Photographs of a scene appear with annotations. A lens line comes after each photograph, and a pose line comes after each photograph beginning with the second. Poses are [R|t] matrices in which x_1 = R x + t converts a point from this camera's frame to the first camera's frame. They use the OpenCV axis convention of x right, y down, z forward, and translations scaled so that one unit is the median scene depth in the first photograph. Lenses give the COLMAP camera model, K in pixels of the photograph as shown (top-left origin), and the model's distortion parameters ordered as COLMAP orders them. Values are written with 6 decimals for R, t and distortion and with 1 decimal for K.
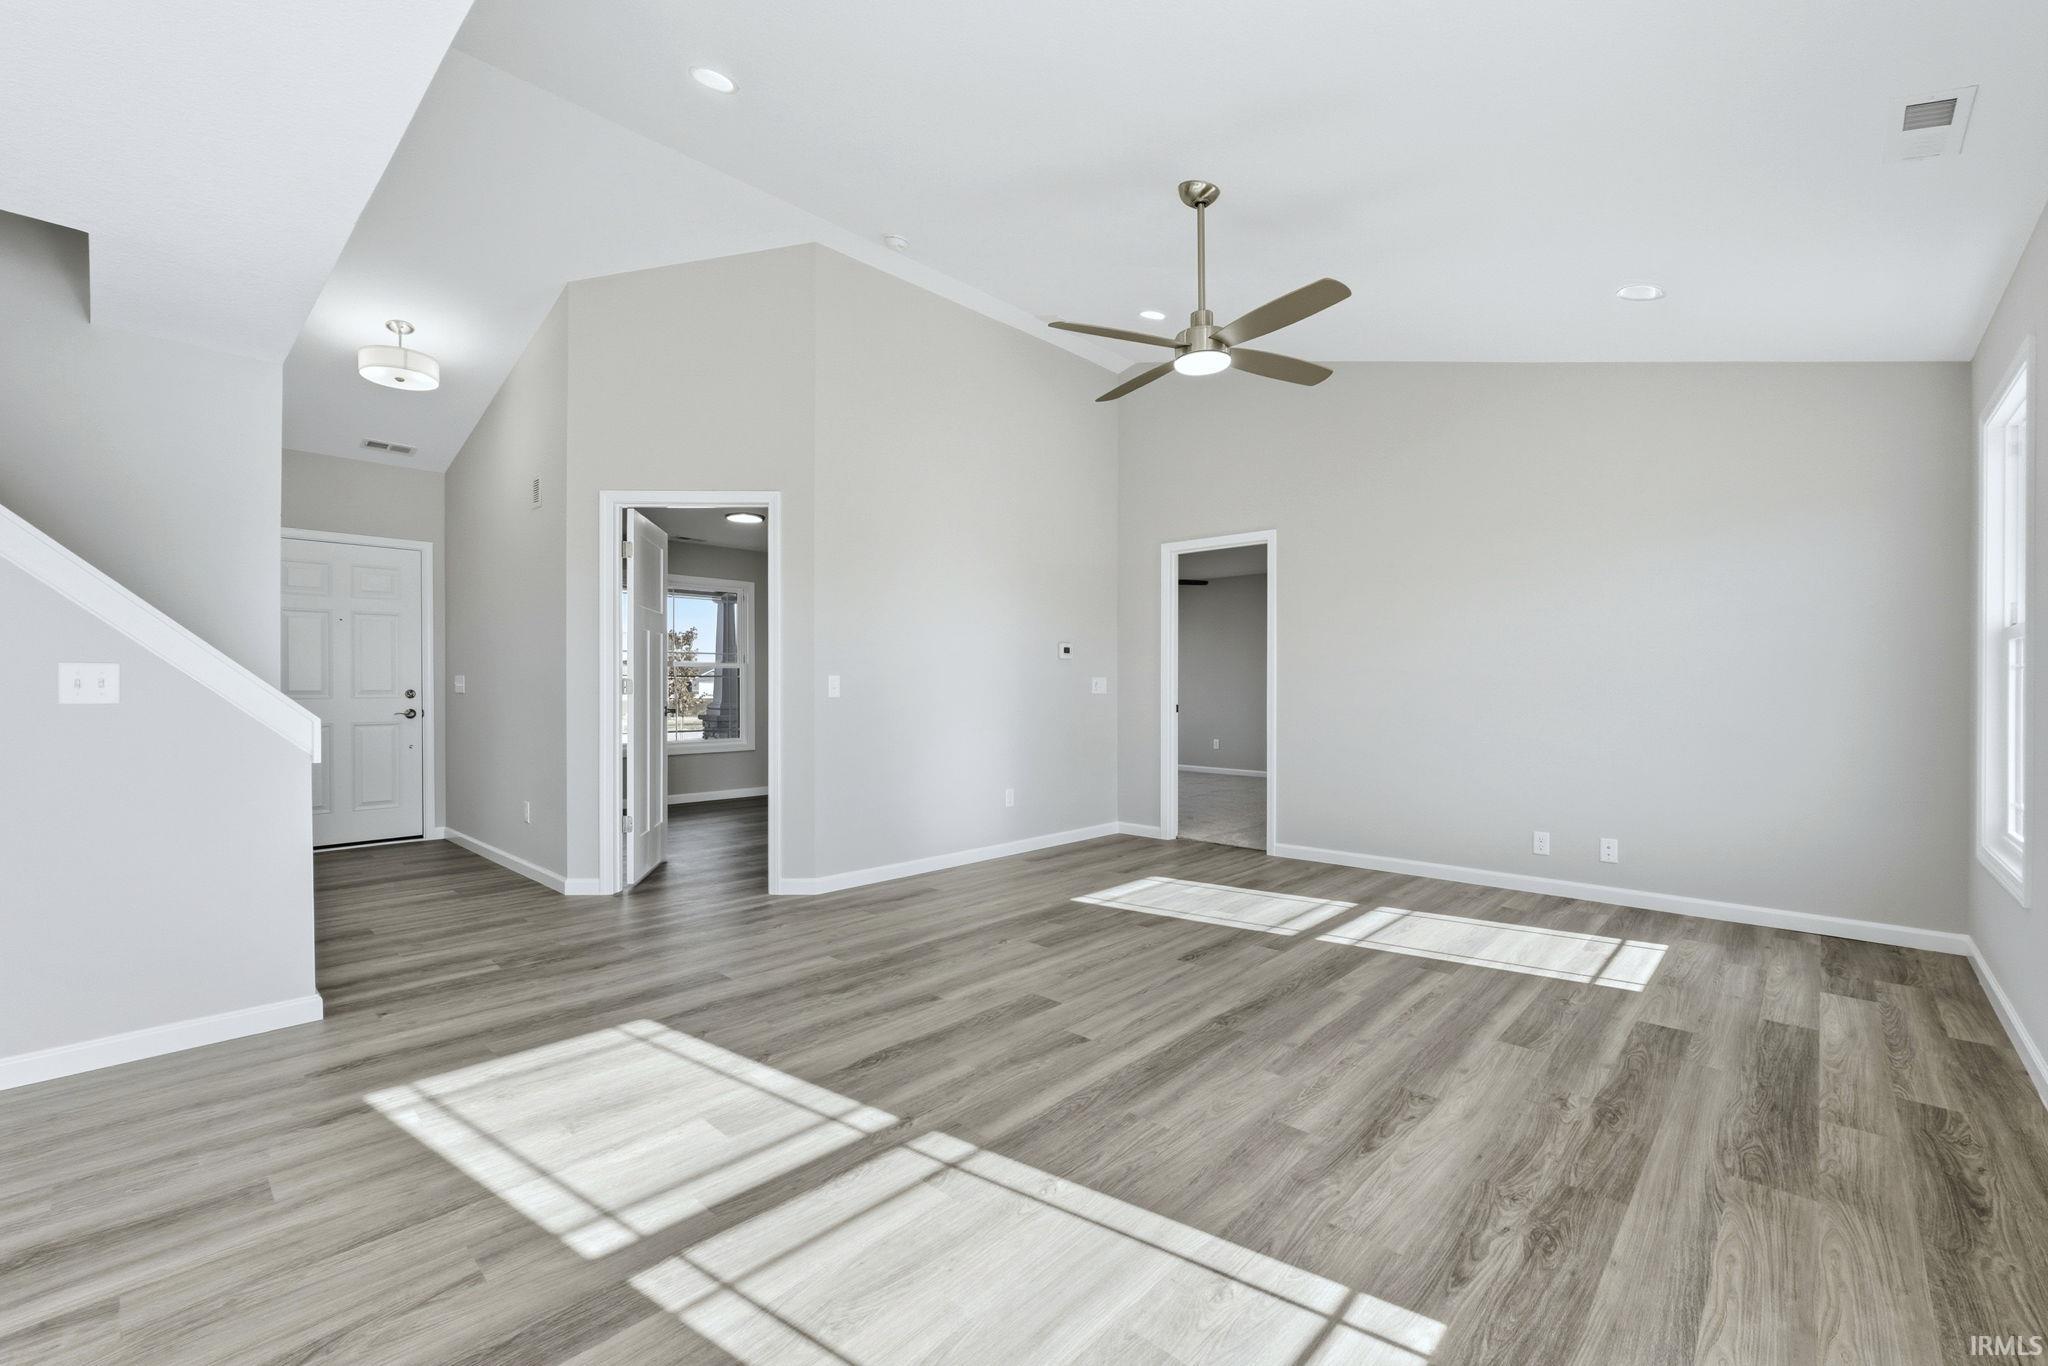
lens RADIAL K [[858.7, 0, 1026.7], [0, 858.7, 697.5], [0, 0, 1]] dist [-0.019745, 0.004938]
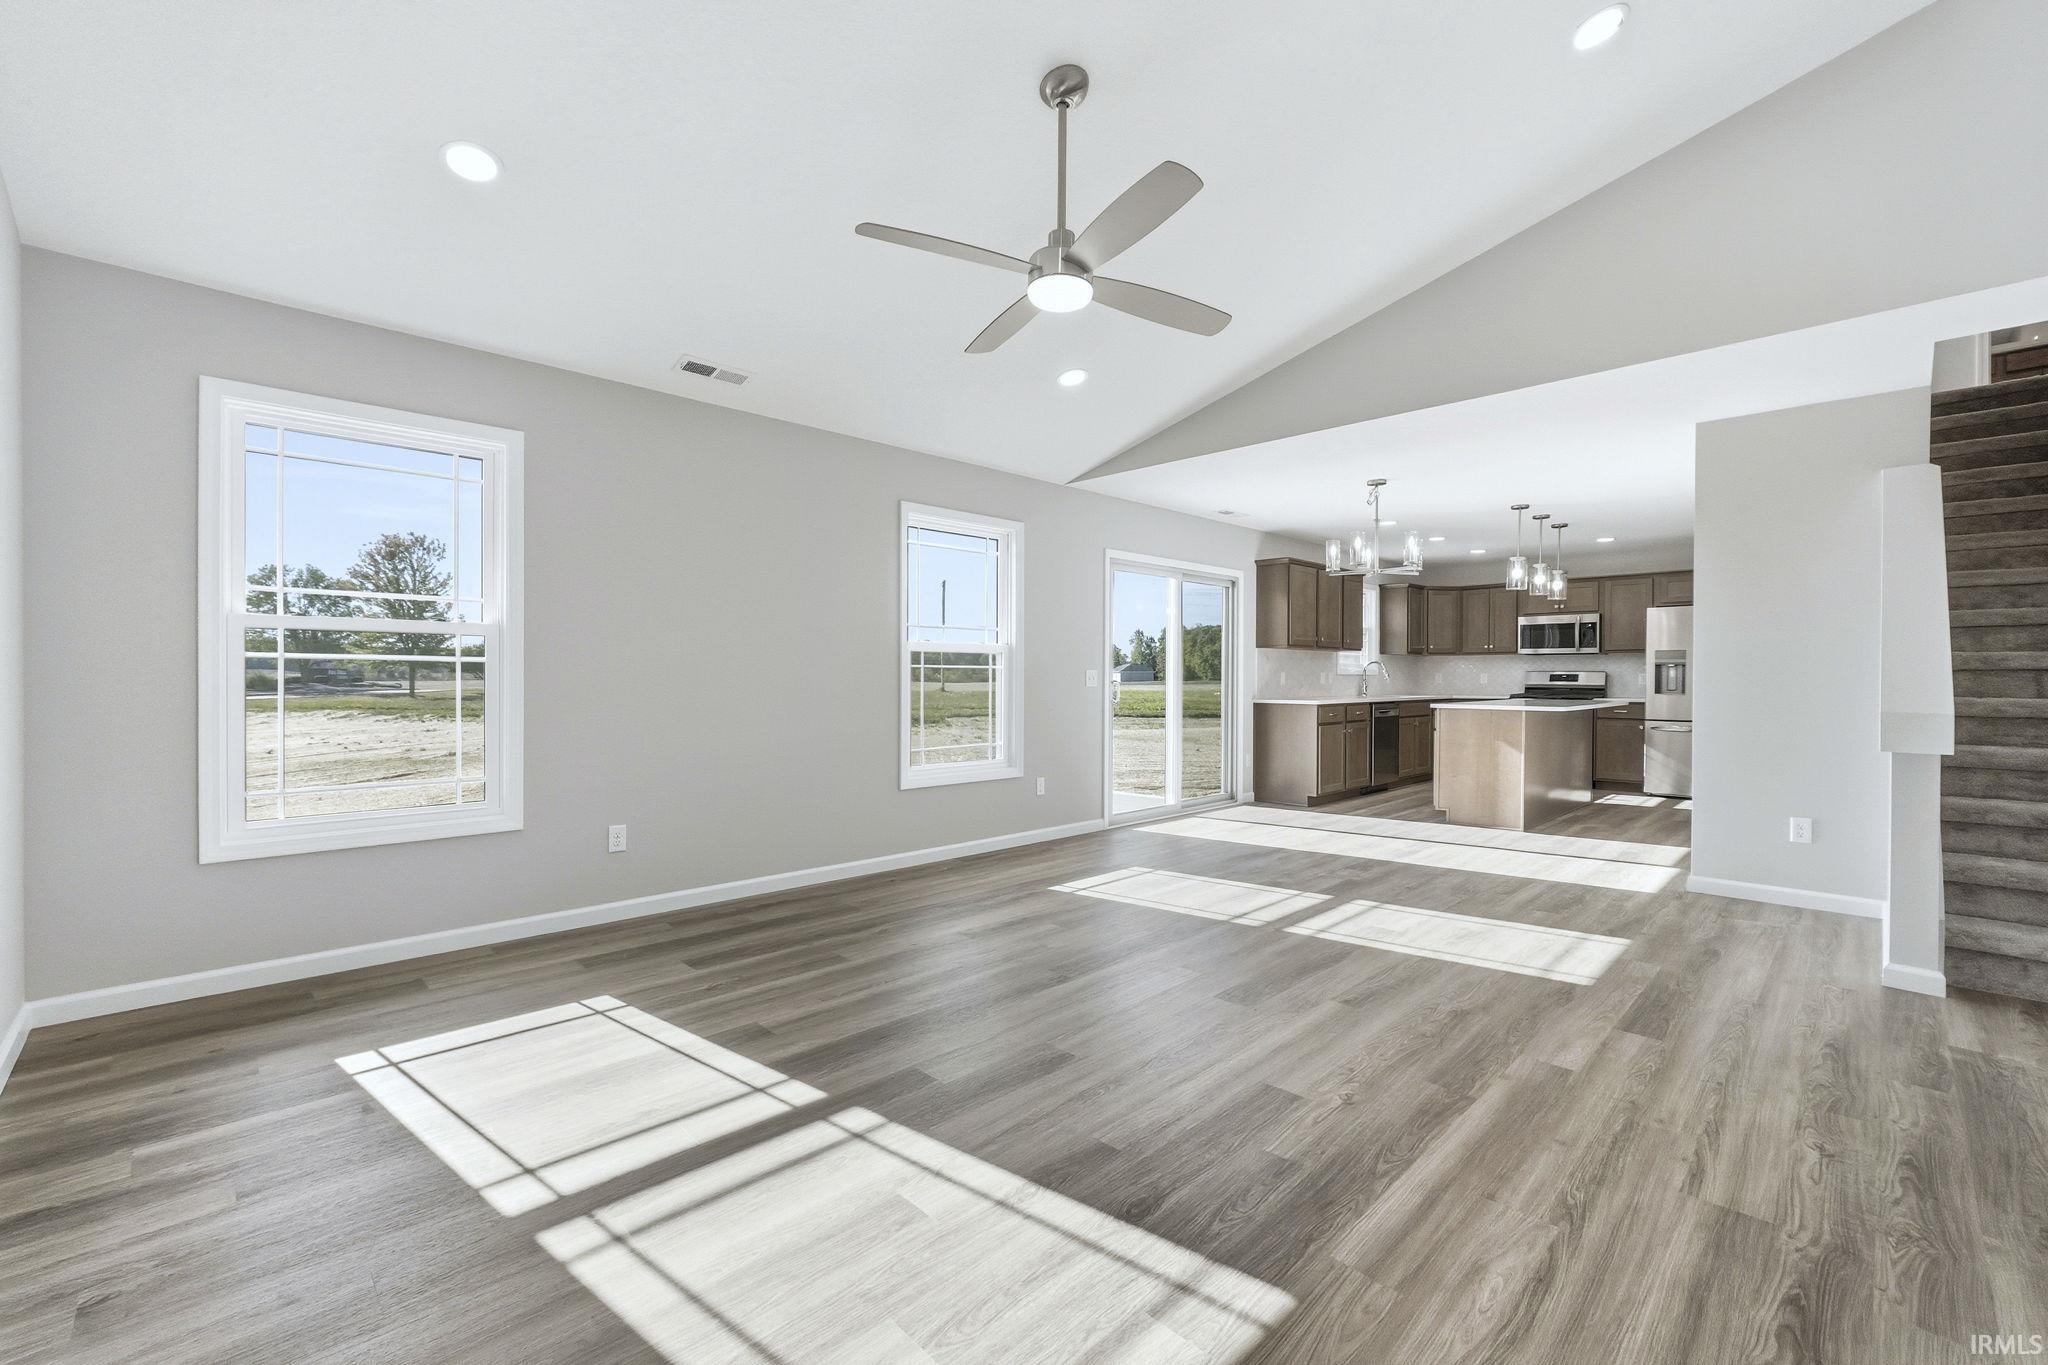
lens RADIAL K [[858.7, 0, 1018.8], [0, 858.7, 680.4], [0, 0, 1]] dist [-0.019745, 0.004938]
pose [[-0.998856, -0.005948, 0.047458, 0.203928], [-0.005051, 0.999807, 0.018993, -0.027059], [-0.047562, 0.018731, -0.998693, 1.827101]]
